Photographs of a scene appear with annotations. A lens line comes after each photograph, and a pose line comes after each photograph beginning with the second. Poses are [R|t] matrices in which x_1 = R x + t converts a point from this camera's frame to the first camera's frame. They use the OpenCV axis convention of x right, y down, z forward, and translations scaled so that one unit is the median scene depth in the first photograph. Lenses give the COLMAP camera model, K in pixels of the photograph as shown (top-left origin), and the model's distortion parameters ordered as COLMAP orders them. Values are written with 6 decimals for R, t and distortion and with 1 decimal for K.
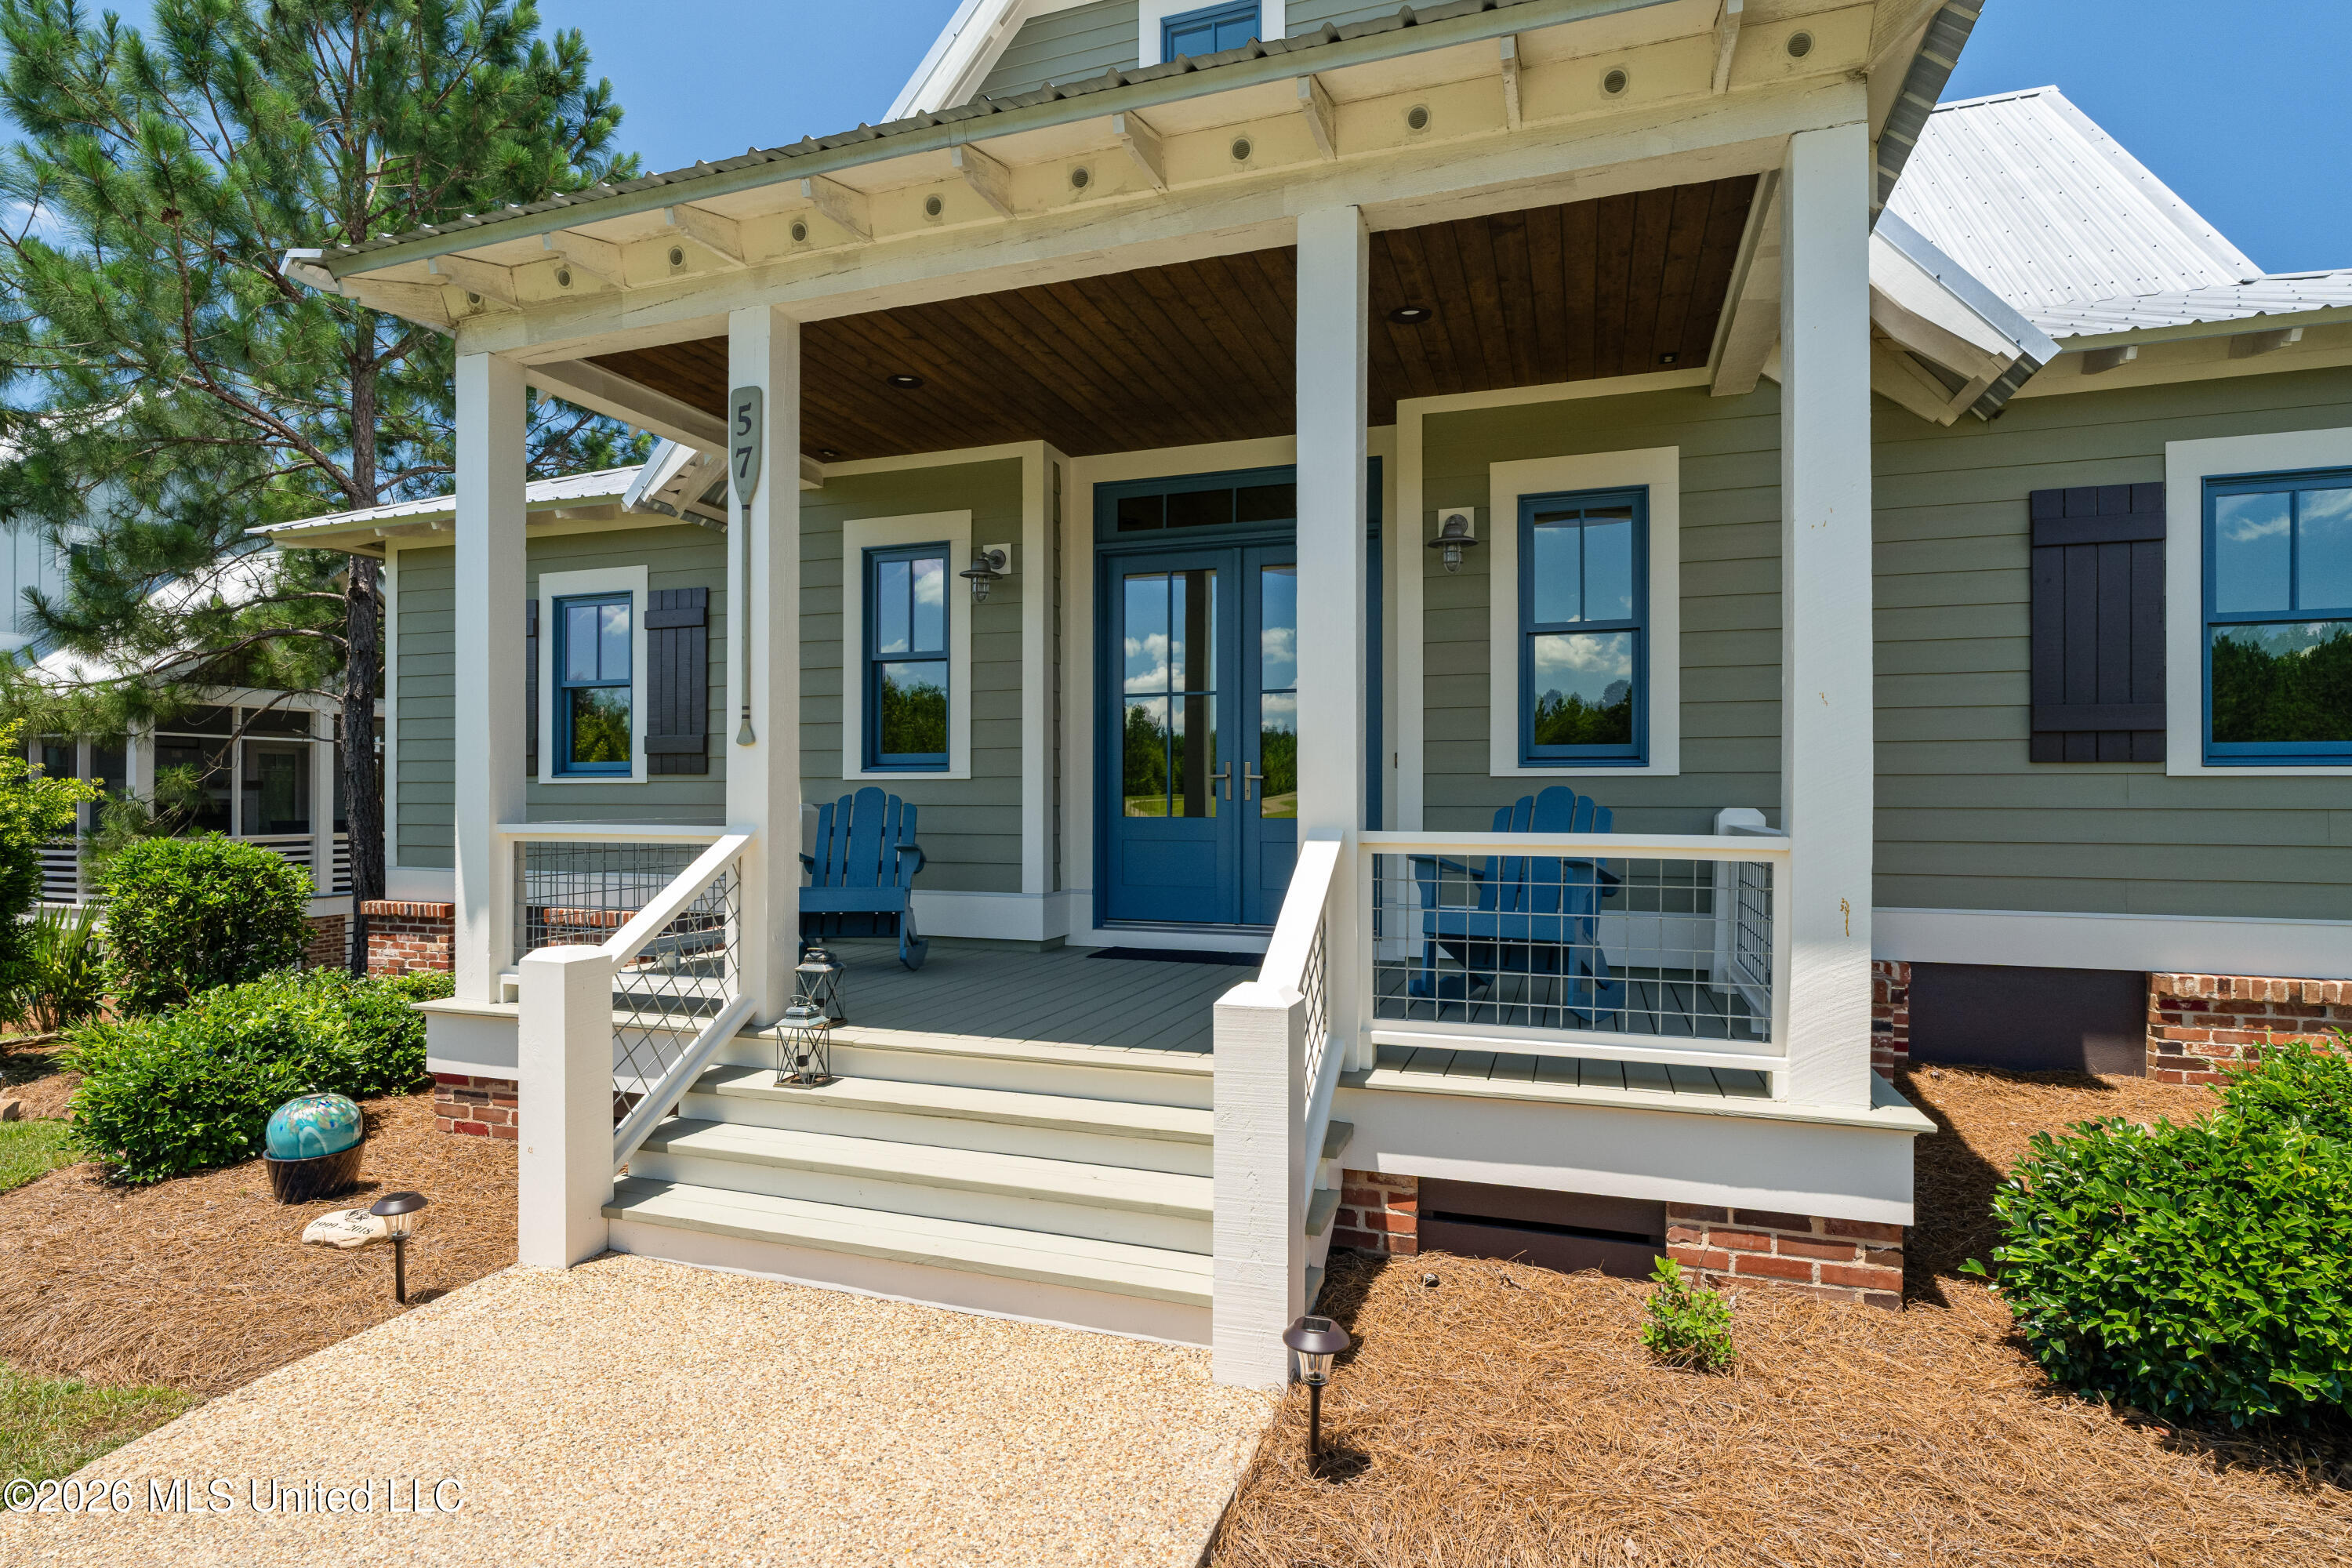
lens RADIAL K [[1195.3, 0, 1161.2], [0, 1195.3, 789.3], [0, 0, 1]] dist [-0.005174, -0.000349]
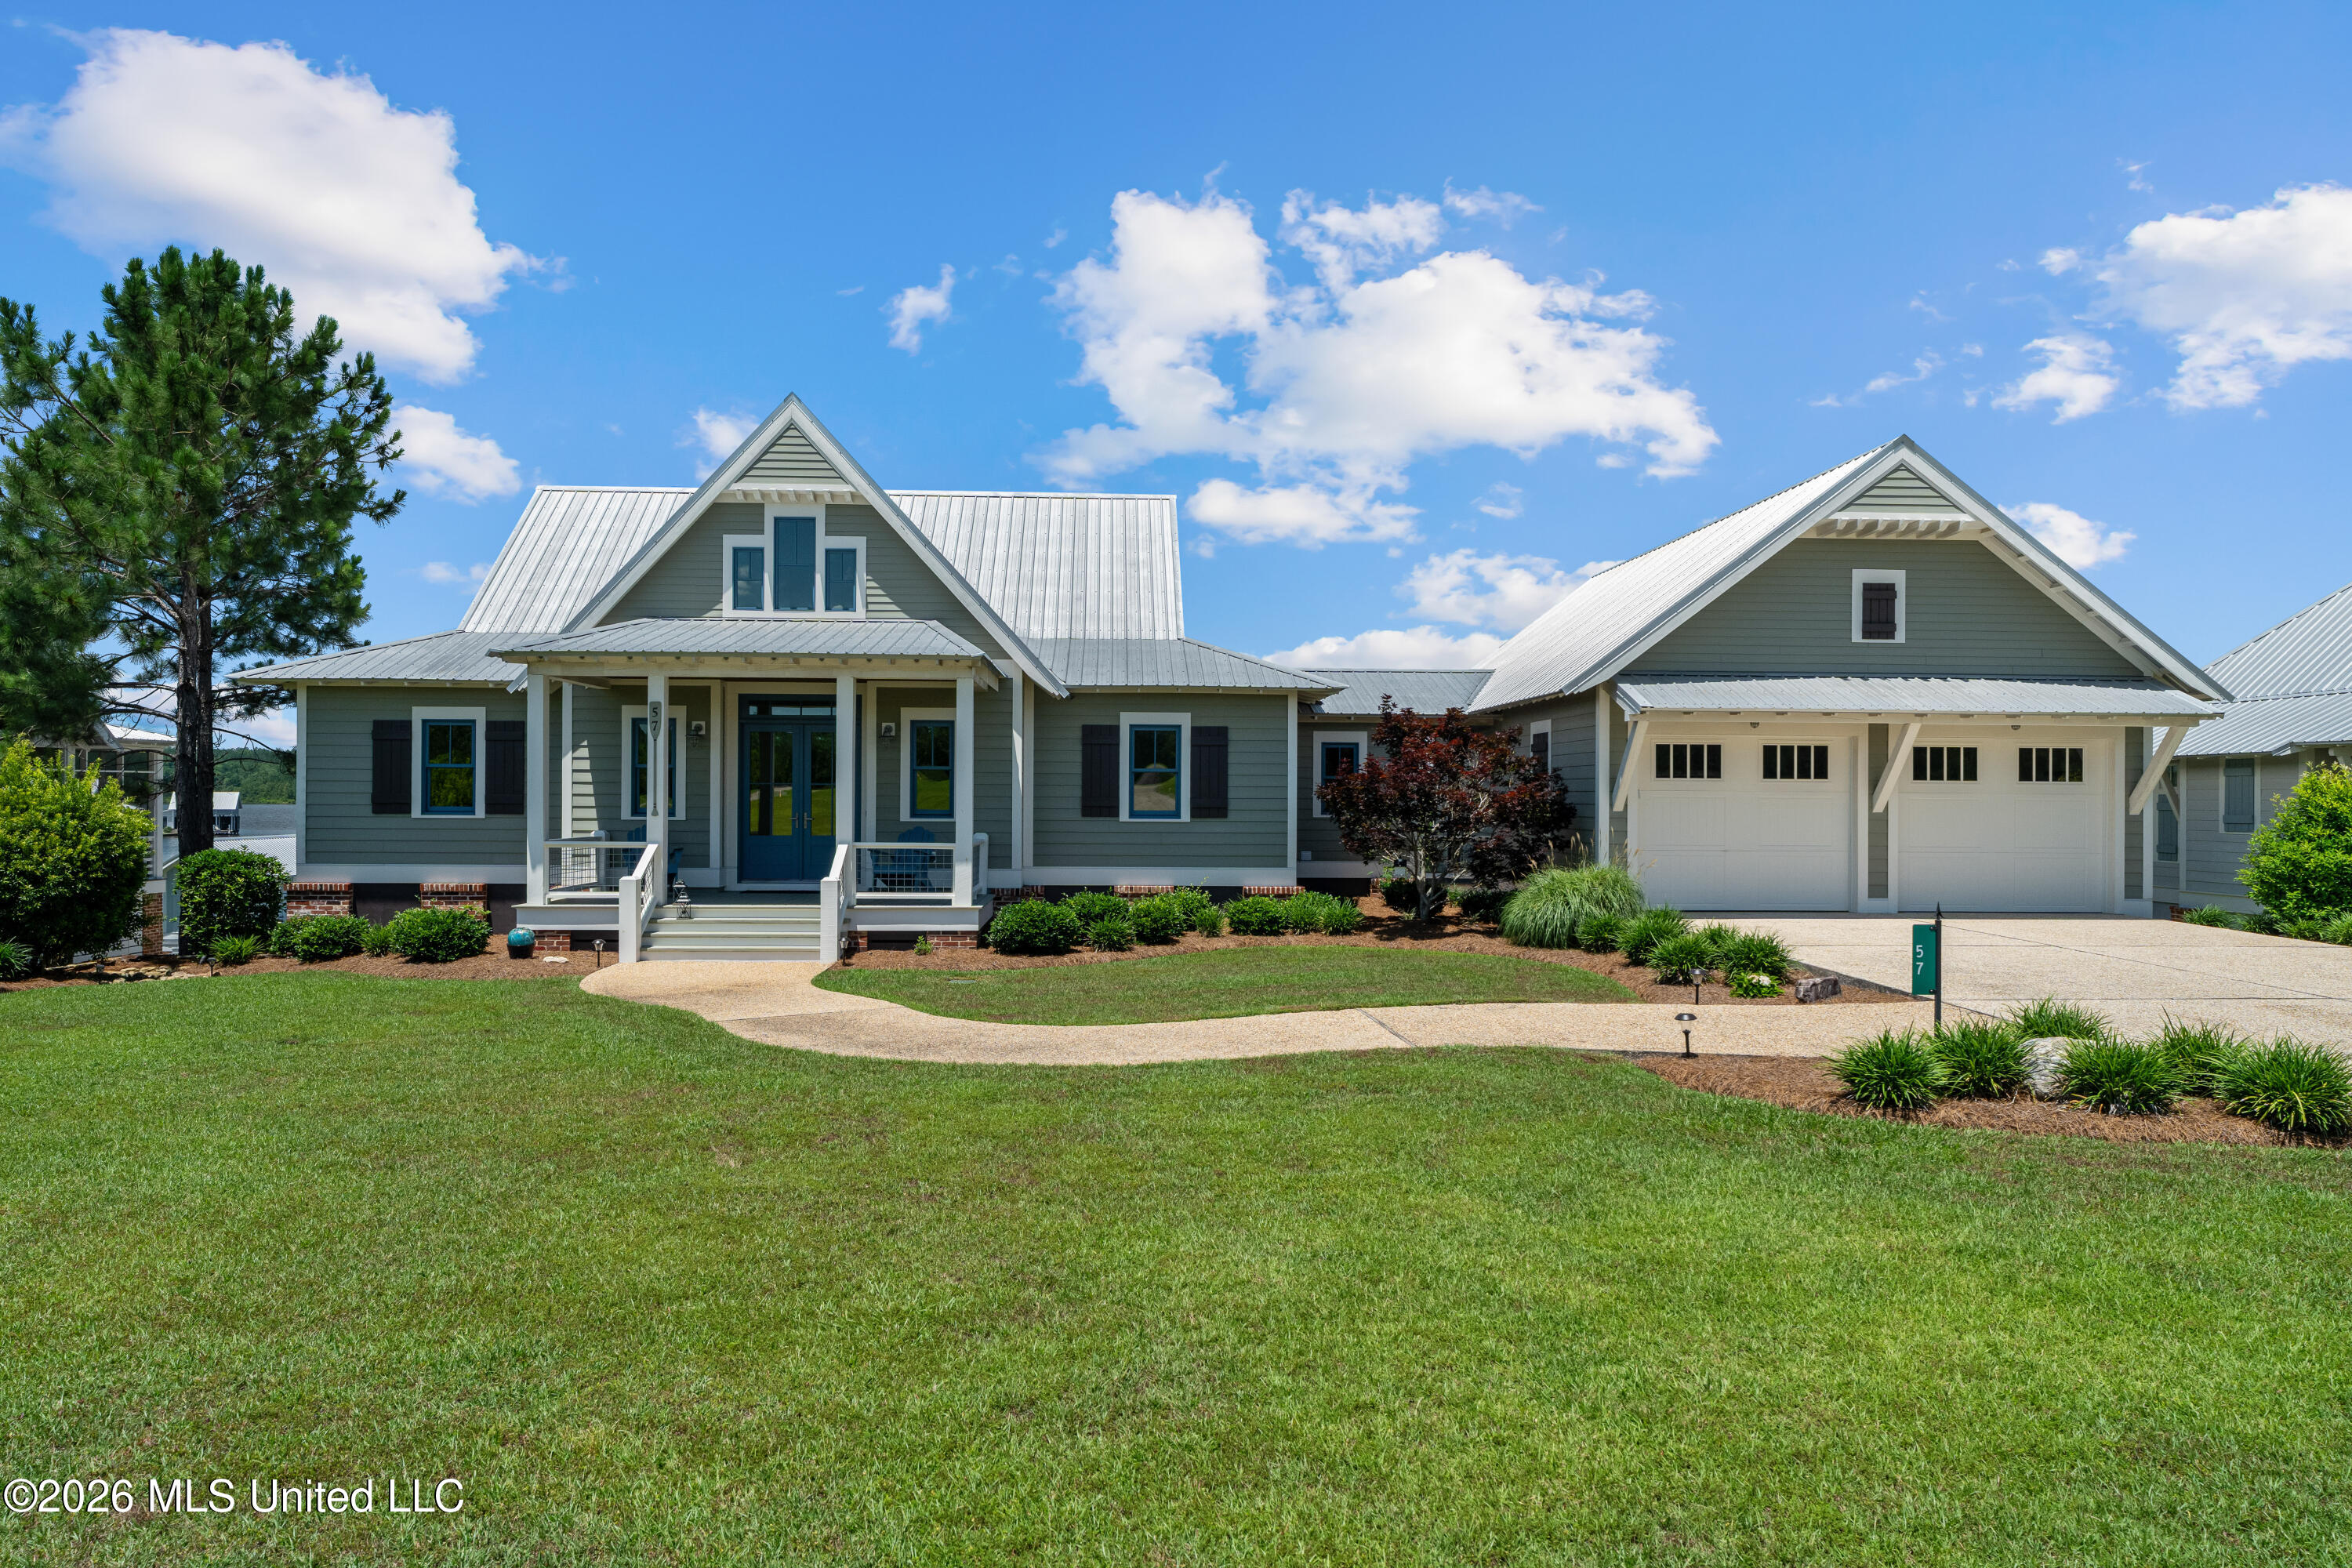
lens RADIAL K [[1345.0, 0, 1161.9], [0, 1345.0, 790.1], [0, 0, 1]] dist [-0.000468, 0.000104]
pose [[0.922726, 0.006859, 0.385397, -0.388633], [-0.008703, 0.999958, 0.003040, -0.103683], [-0.385359, -0.006159, 0.922746, -2.235683]]
